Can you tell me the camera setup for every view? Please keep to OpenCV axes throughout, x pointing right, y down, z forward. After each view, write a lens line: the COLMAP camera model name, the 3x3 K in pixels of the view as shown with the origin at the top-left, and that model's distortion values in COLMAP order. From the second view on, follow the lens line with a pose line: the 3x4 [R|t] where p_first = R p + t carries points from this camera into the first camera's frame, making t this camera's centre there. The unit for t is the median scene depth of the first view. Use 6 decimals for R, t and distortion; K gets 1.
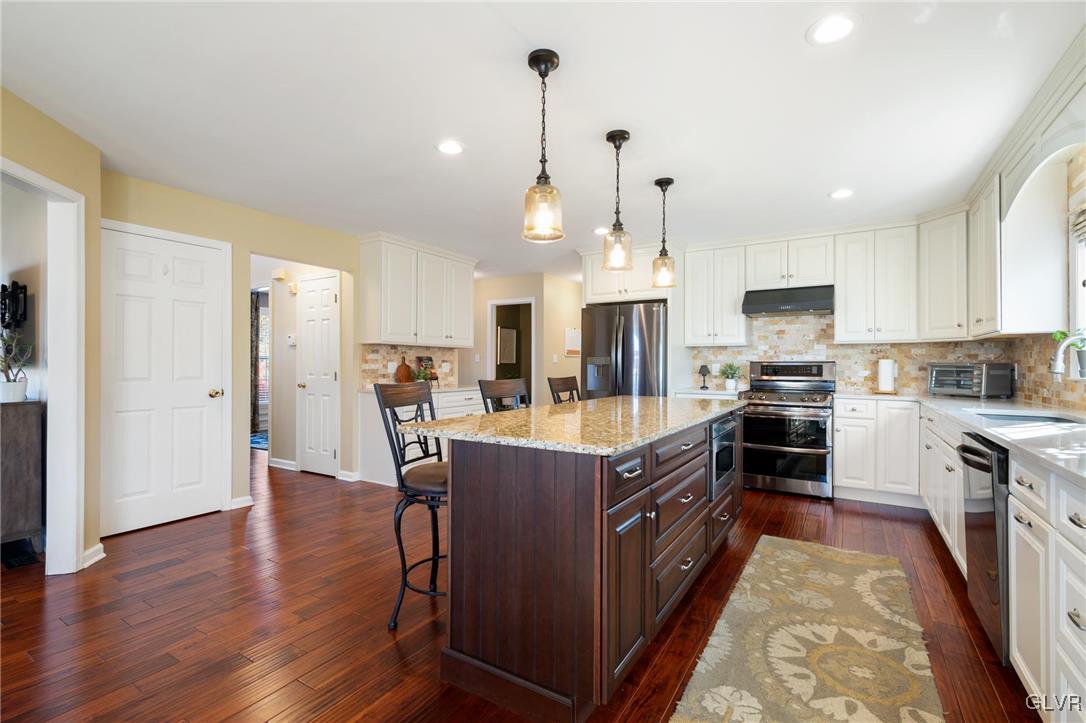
lens RADIAL K [[493.4, 0, 544.9], [0, 493.4, 359.5], [0, 0, 1]] dist [0.005342, -0.000549]
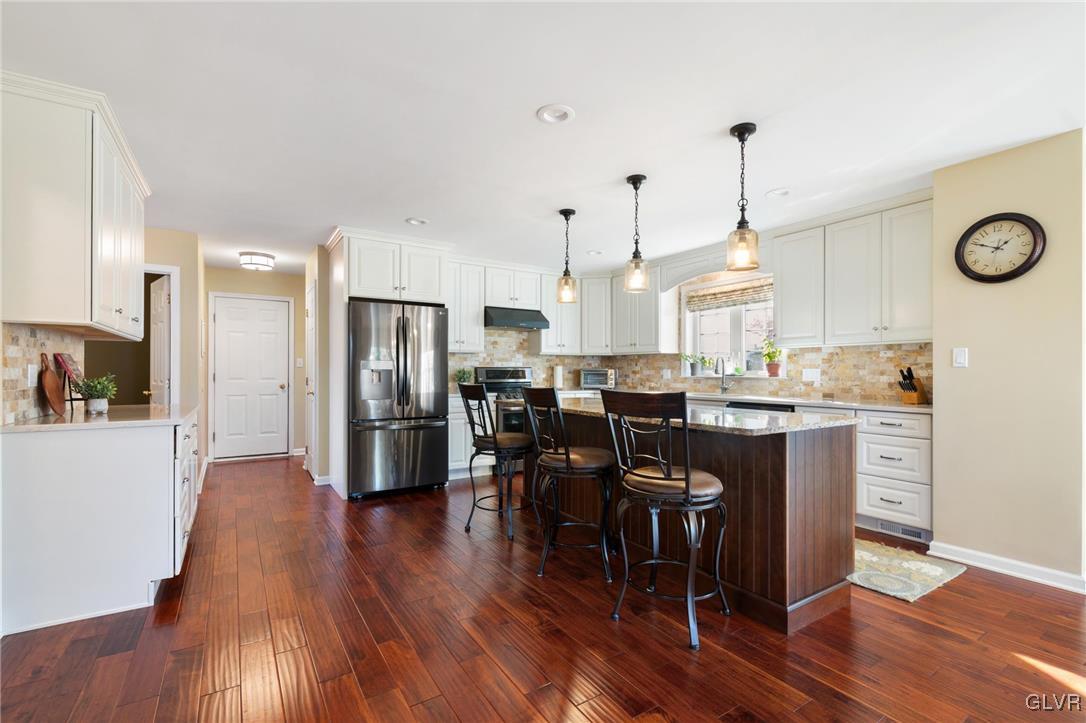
lens RADIAL K [[493.4, 0, 552.4], [0, 493.4, 370.6], [0, 0, 1]] dist [0.005342, -0.000549]
pose [[0.425262, 0.000181, 0.905070, -0.561877], [-0.011353, 0.999922, 0.005134, 0.004980], [-0.904999, -0.012458, 0.425231, 0.360057]]
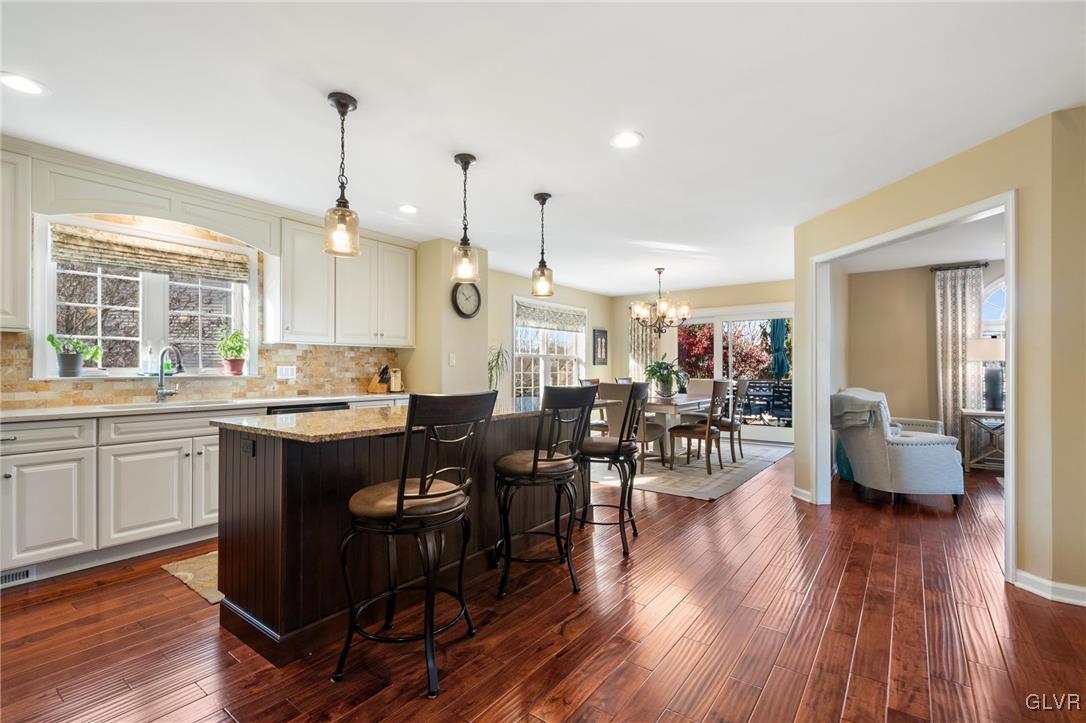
lens RADIAL K [[493.4, 0, 544.6], [0, 493.4, 363.7], [0, 0, 1]] dist [0.005342, -0.000549]
pose [[-0.996172, -0.000689, 0.087412, -0.069523], [-0.002617, 0.999756, -0.021942, 0.014642], [-0.087376, -0.022086, -0.995931, 1.126718]]
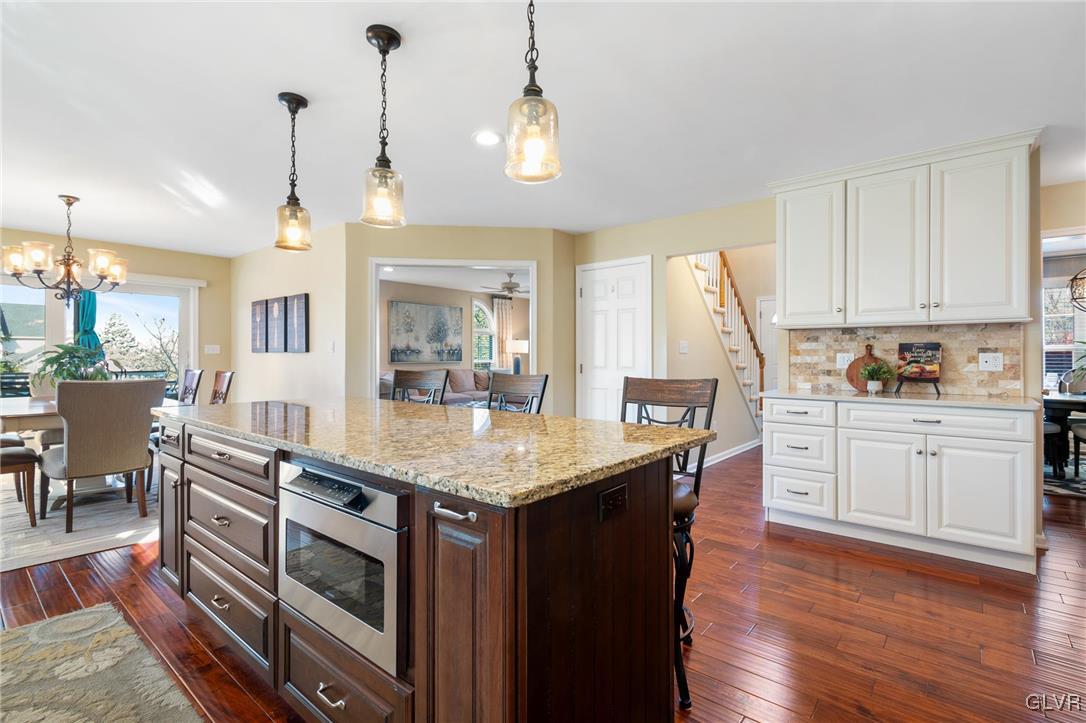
lens RADIAL K [[493.4, 0, 563.6], [0, 493.4, 361.5], [0, 0, 1]] dist [0.005342, -0.000549]
pose [[-0.121958, 0.004624, -0.992524, 0.447160], [0.008991, 0.999953, 0.003554, 0.011753], [0.992495, -0.008491, -0.121994, 0.728492]]
